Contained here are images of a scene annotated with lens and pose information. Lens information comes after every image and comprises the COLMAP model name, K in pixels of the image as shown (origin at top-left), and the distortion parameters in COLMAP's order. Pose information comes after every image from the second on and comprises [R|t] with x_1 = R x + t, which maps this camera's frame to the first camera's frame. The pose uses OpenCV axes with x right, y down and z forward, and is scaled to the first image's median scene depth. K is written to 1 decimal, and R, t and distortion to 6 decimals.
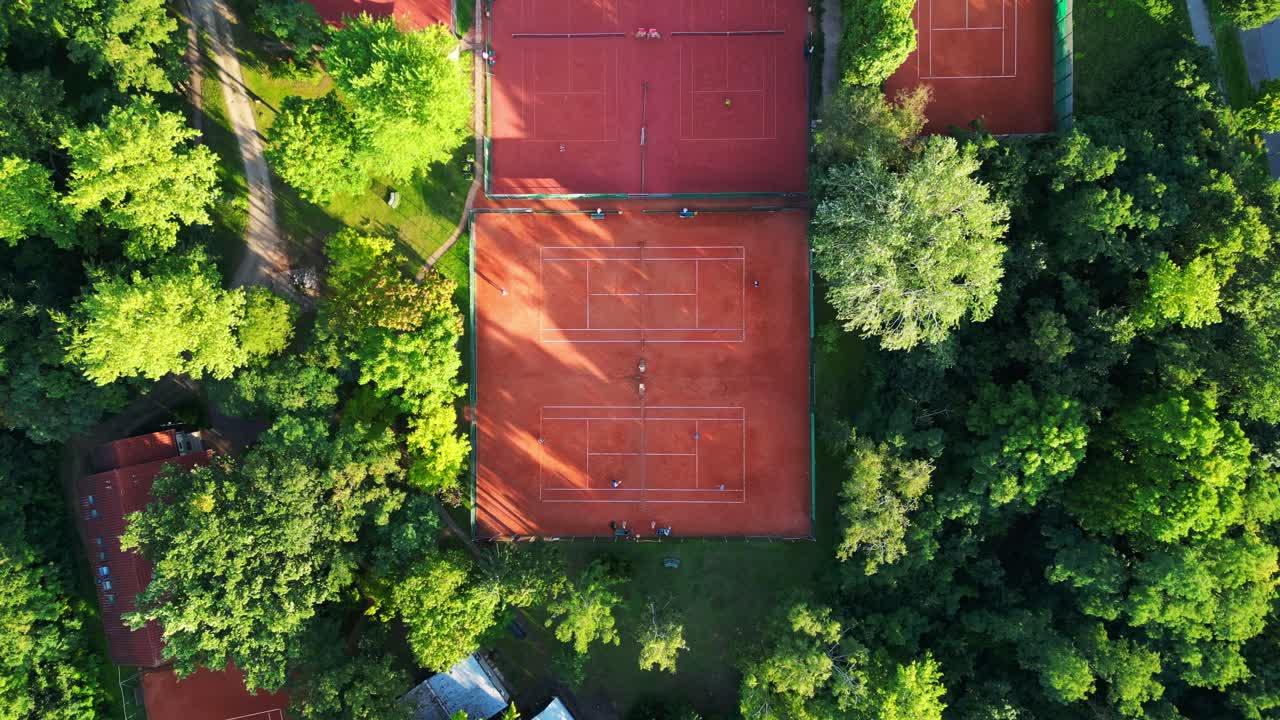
lens RADIAL K [[996.2, 0, 640.0], [0, 996.2, 360.0], [0, 0, 1]] dist [0.077871, -0.079744]
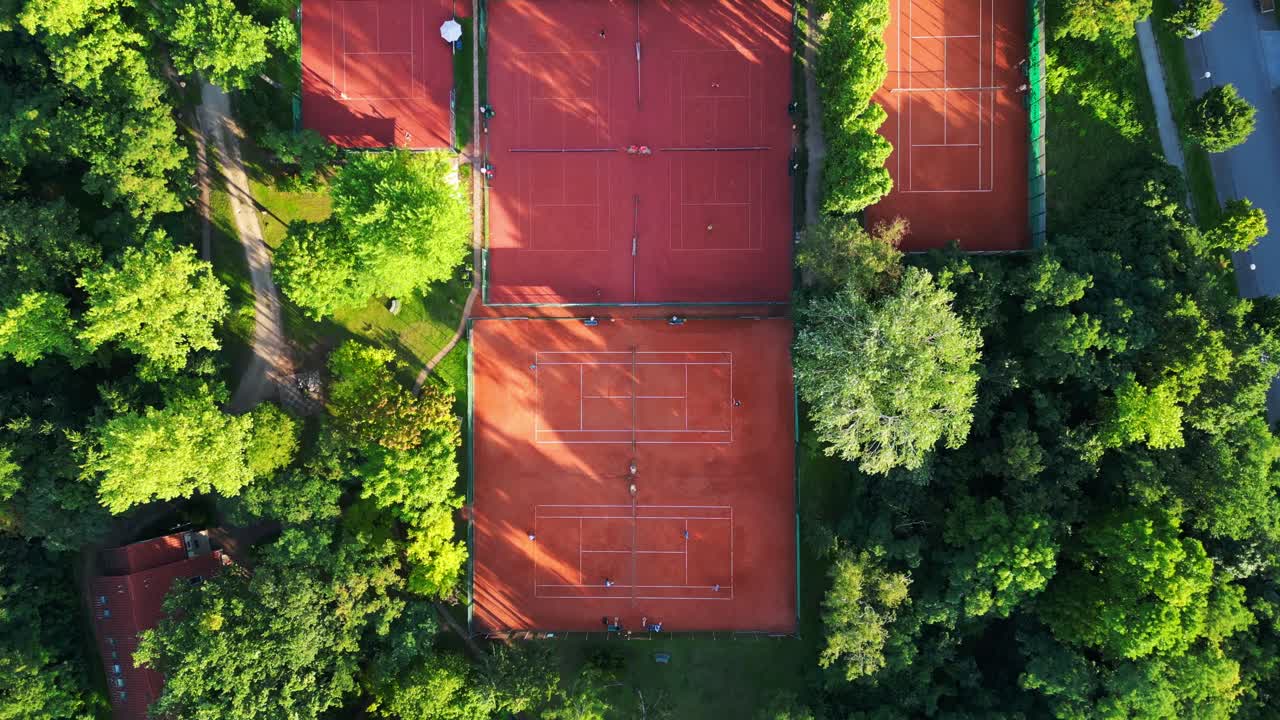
lens RADIAL K [[996.2, 0, 640.0], [0, 996.2, 360.0], [0, 0, 1]] dist [0.077871, -0.079744]
pose [[1.000000, 0.000220, -0.000086, 0.010175], [-0.000220, 0.999996, 0.002839, -0.123009], [0.000087, -0.002839, 0.999996, -0.044285]]
